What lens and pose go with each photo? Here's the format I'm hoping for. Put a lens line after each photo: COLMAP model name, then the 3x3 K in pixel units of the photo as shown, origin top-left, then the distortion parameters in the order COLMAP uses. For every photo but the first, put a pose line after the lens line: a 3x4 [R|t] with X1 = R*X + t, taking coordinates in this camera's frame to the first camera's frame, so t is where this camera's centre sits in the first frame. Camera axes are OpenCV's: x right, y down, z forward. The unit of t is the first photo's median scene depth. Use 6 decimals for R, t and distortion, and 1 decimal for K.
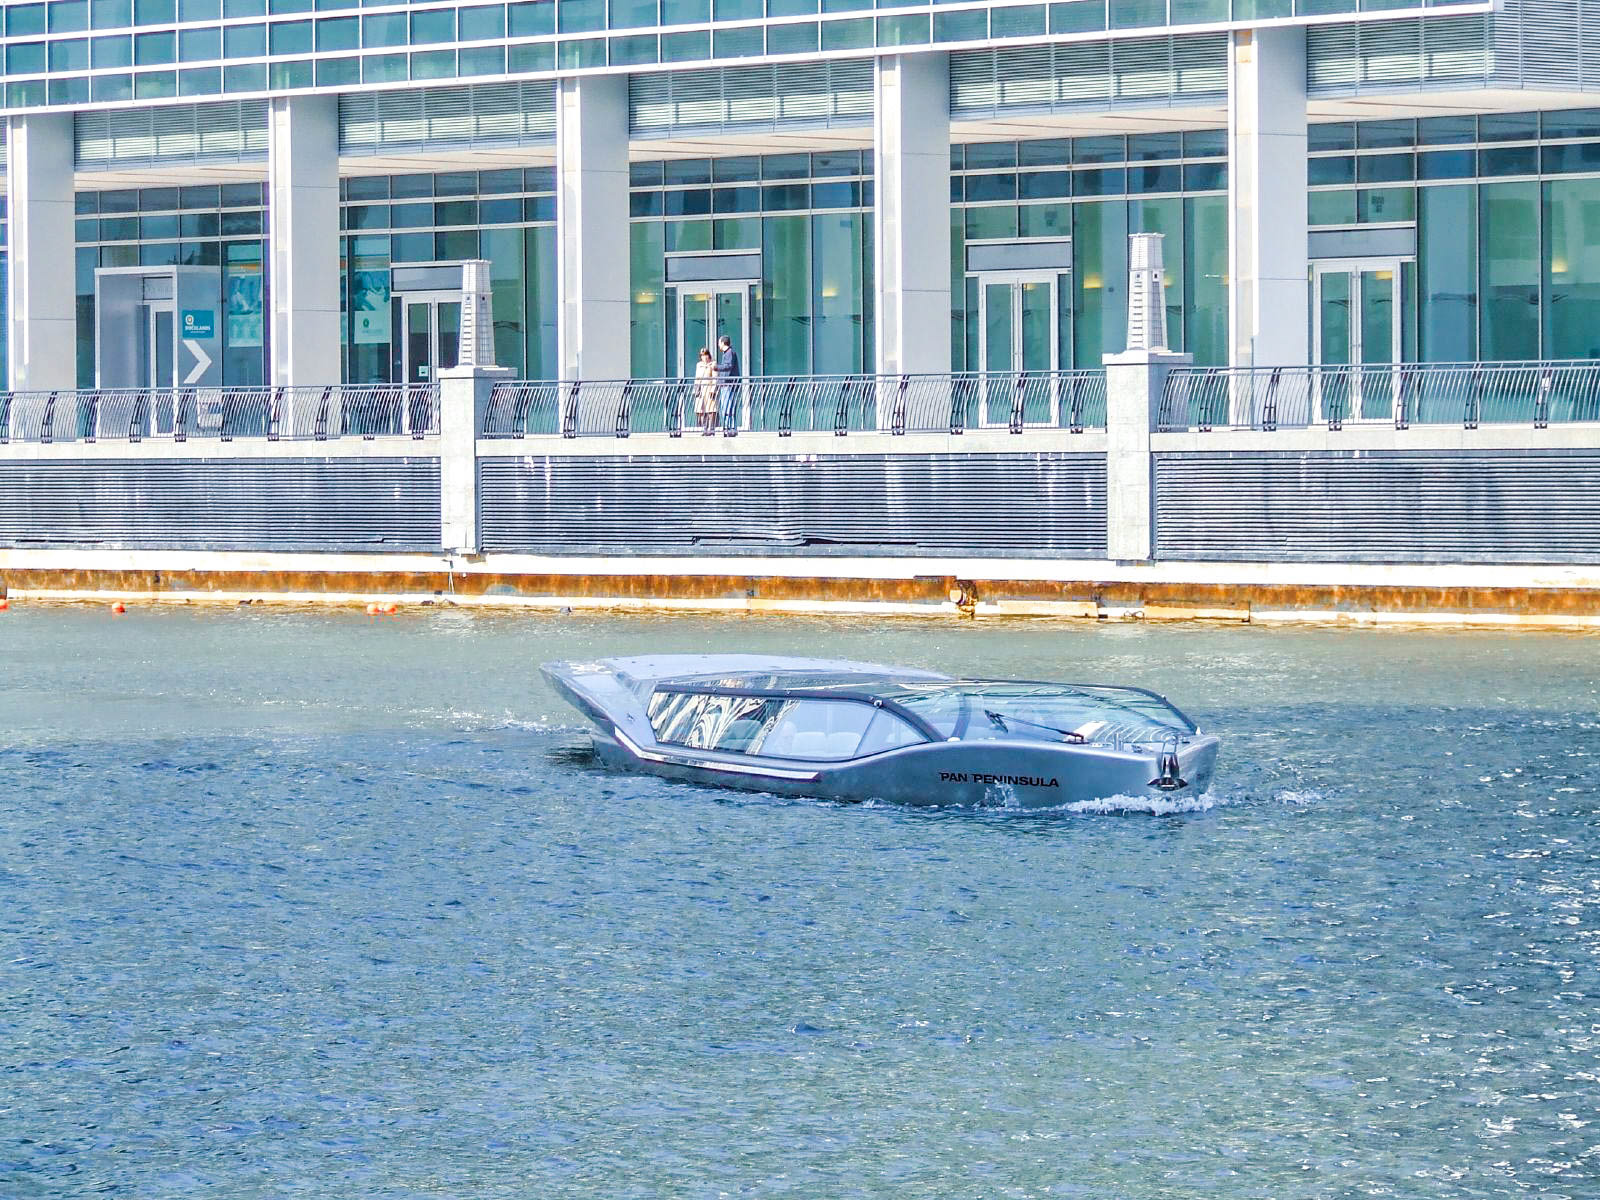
lens RADIAL K [[6432.4, 0, 800.0], [0, 6432.4, 600.0], [0, 0, 1]] dist [0.069666, 0.605414]
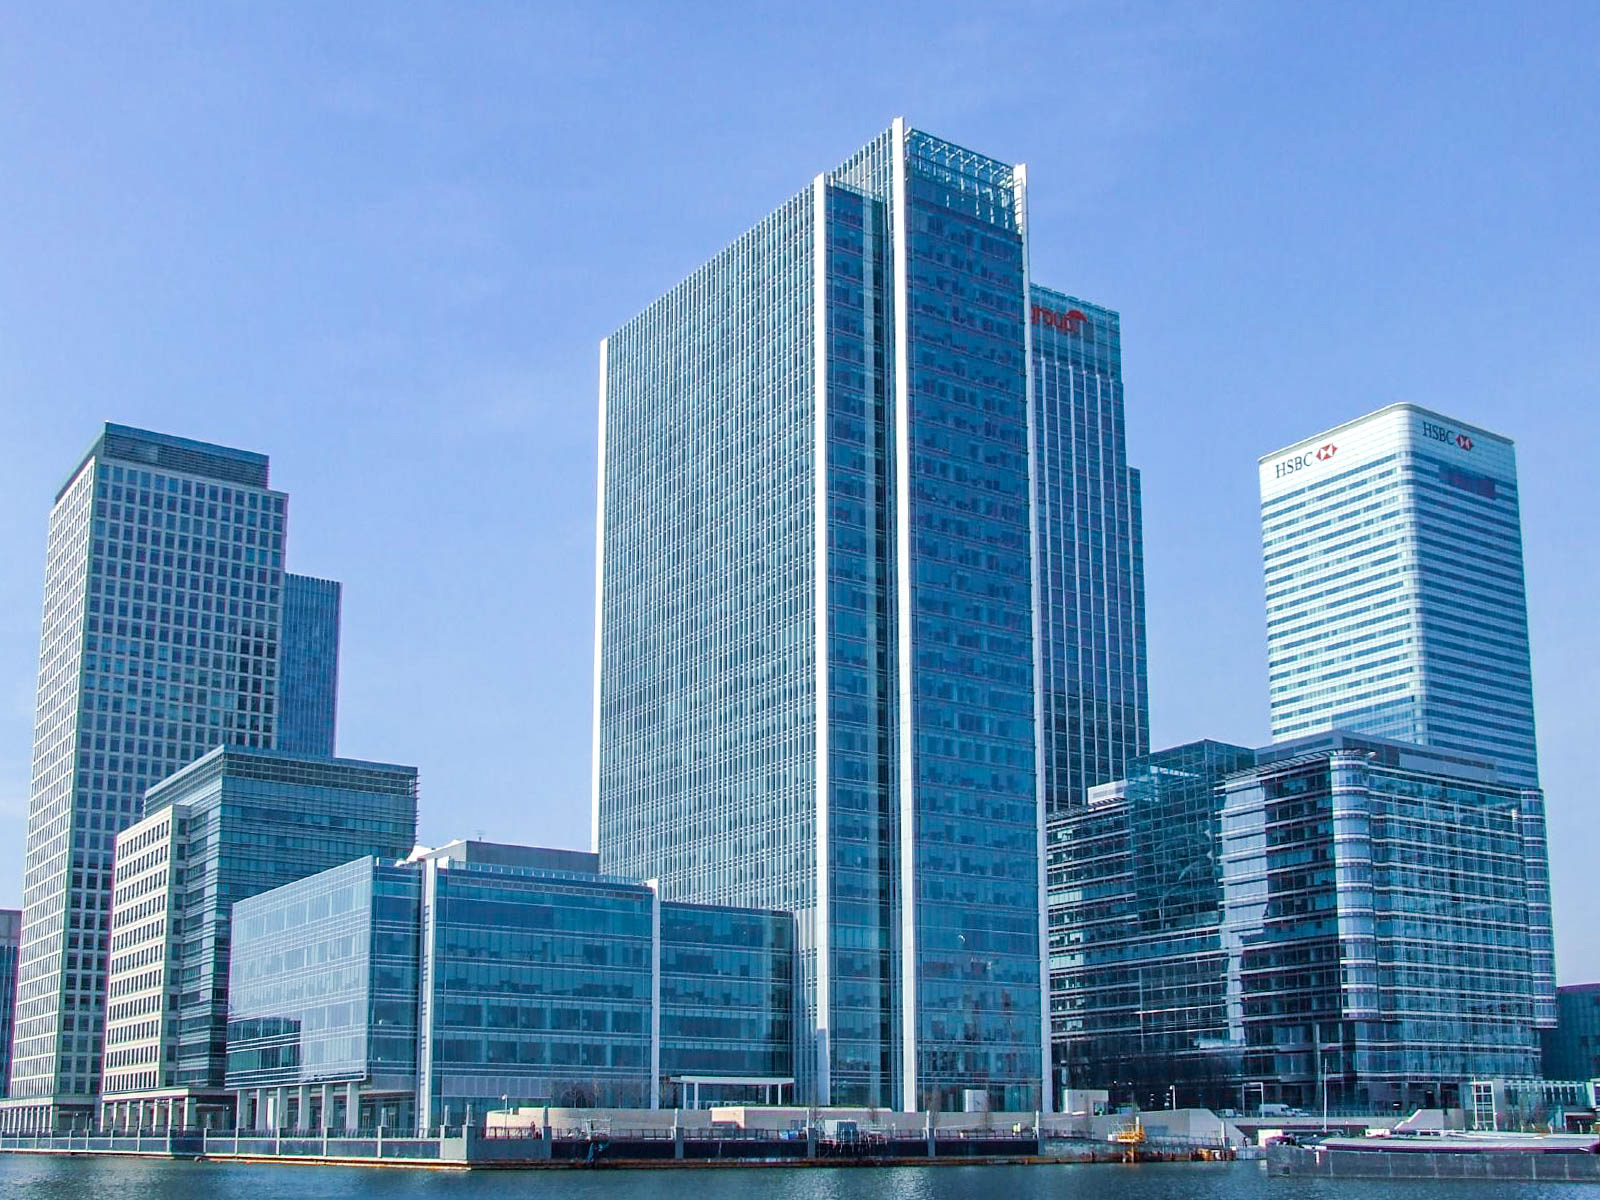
lens RADIAL K [[2033.0, 0, 797.6], [0, 2033.0, 699.6], [0, 0, 1]] dist [-0.106183, 0.031226]
pose [[0.976456, -0.042985, -0.211393, 0.942093], [-0.007883, 0.972181, -0.234097, 0.017747], [0.215575, 0.230252, 0.948953, -1.006706]]
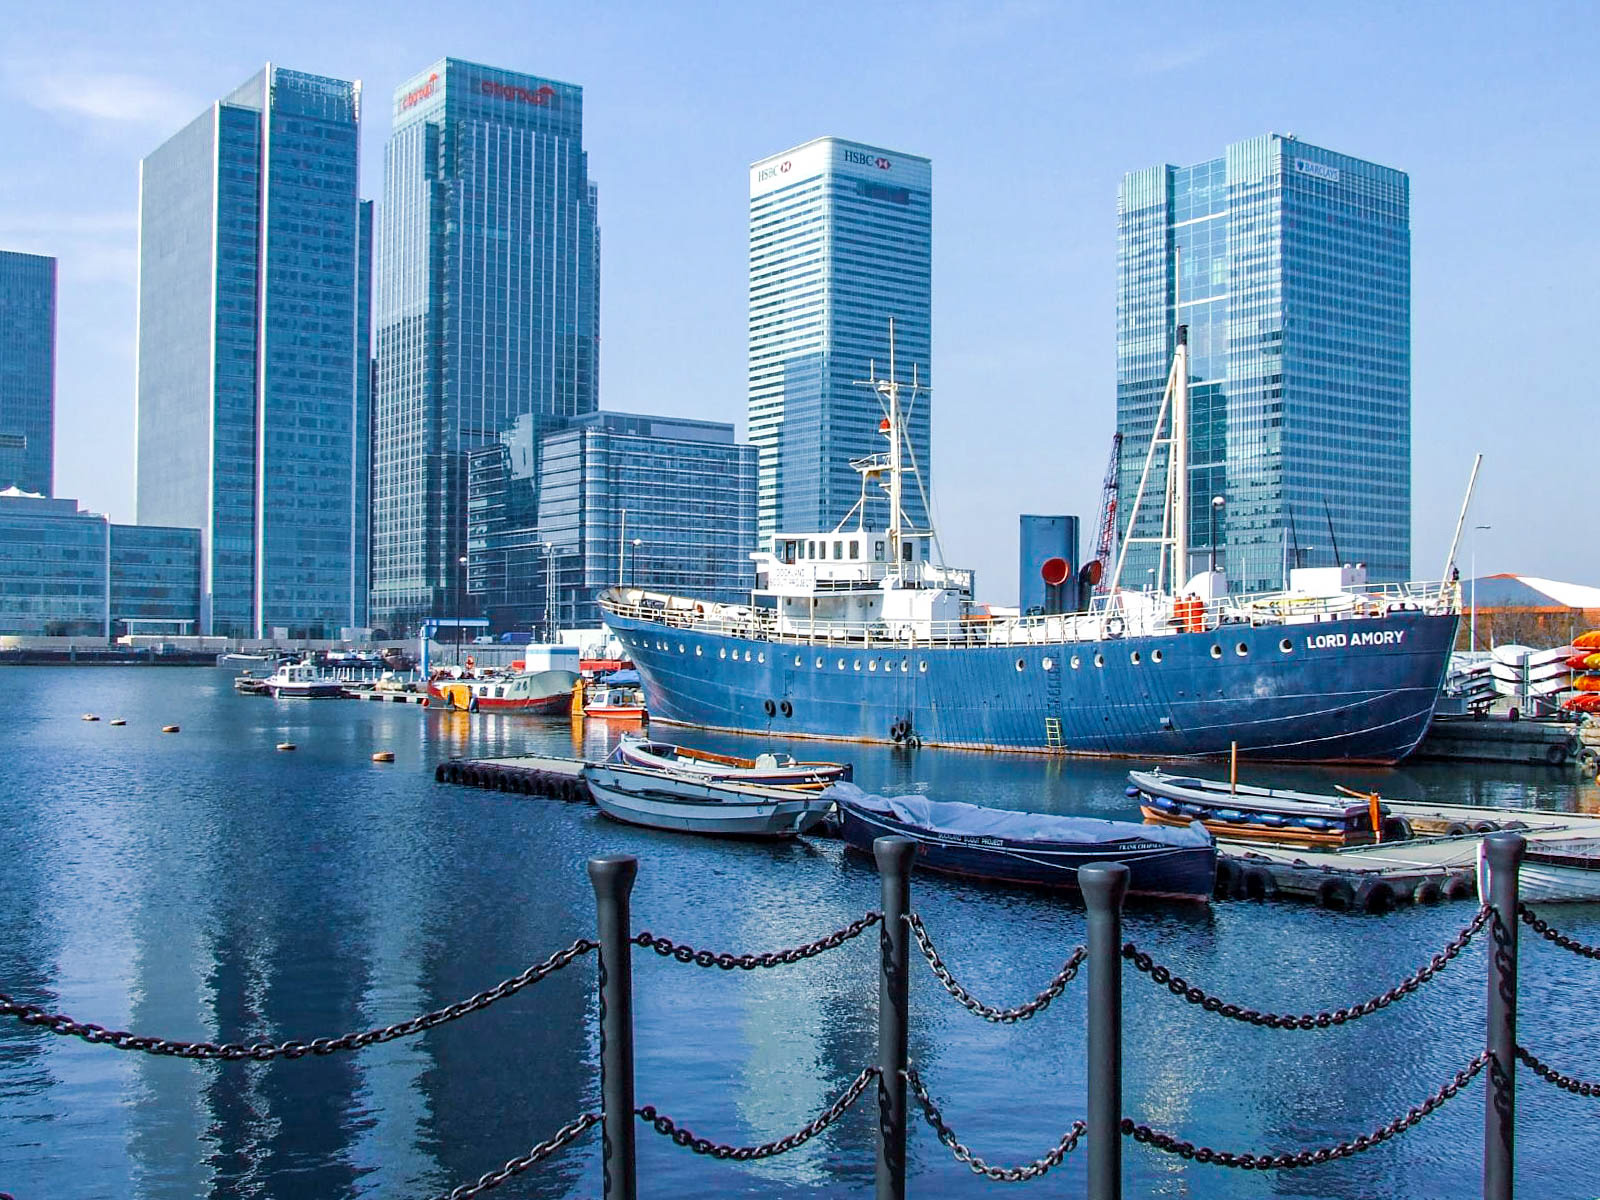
lens RADIAL K [[1788.0, 0, 705.4], [0, 1788.0, 603.6], [0, 0, 1]] dist [-0.085654, 0.020871]
pose [[0.986954, 0.007267, -0.160838, 1.698552], [-0.015765, 0.998542, -0.051624, 0.031616], [0.160228, 0.053486, 0.985630, -1.811705]]
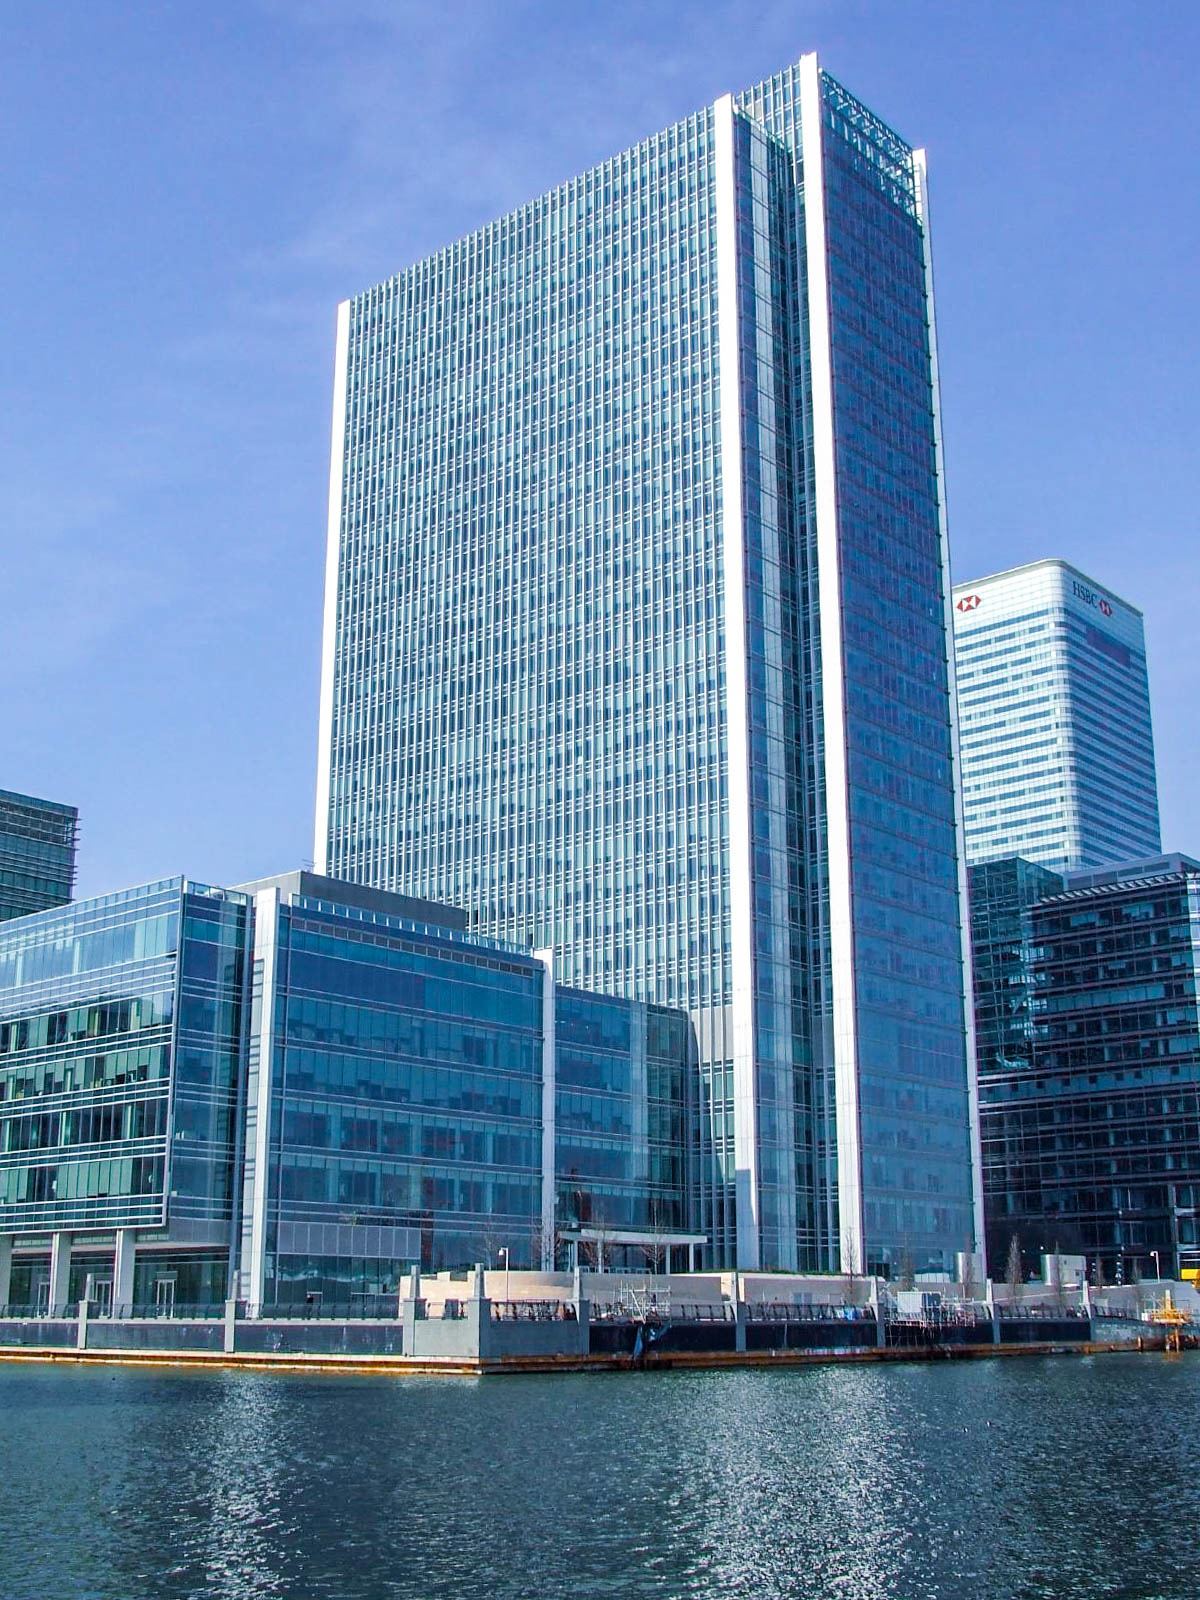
lens RADIAL K [[1788.0, 0, 605.6], [0, 1788.0, 835.2], [0, 0, 1]] dist [-0.085654, 0.020871]
pose [[0.995023, 0.029239, 0.095259, 0.173400], [-0.000561, 0.957610, -0.288069, 0.002979], [-0.099644, 0.286582, 0.952860, -0.183401]]
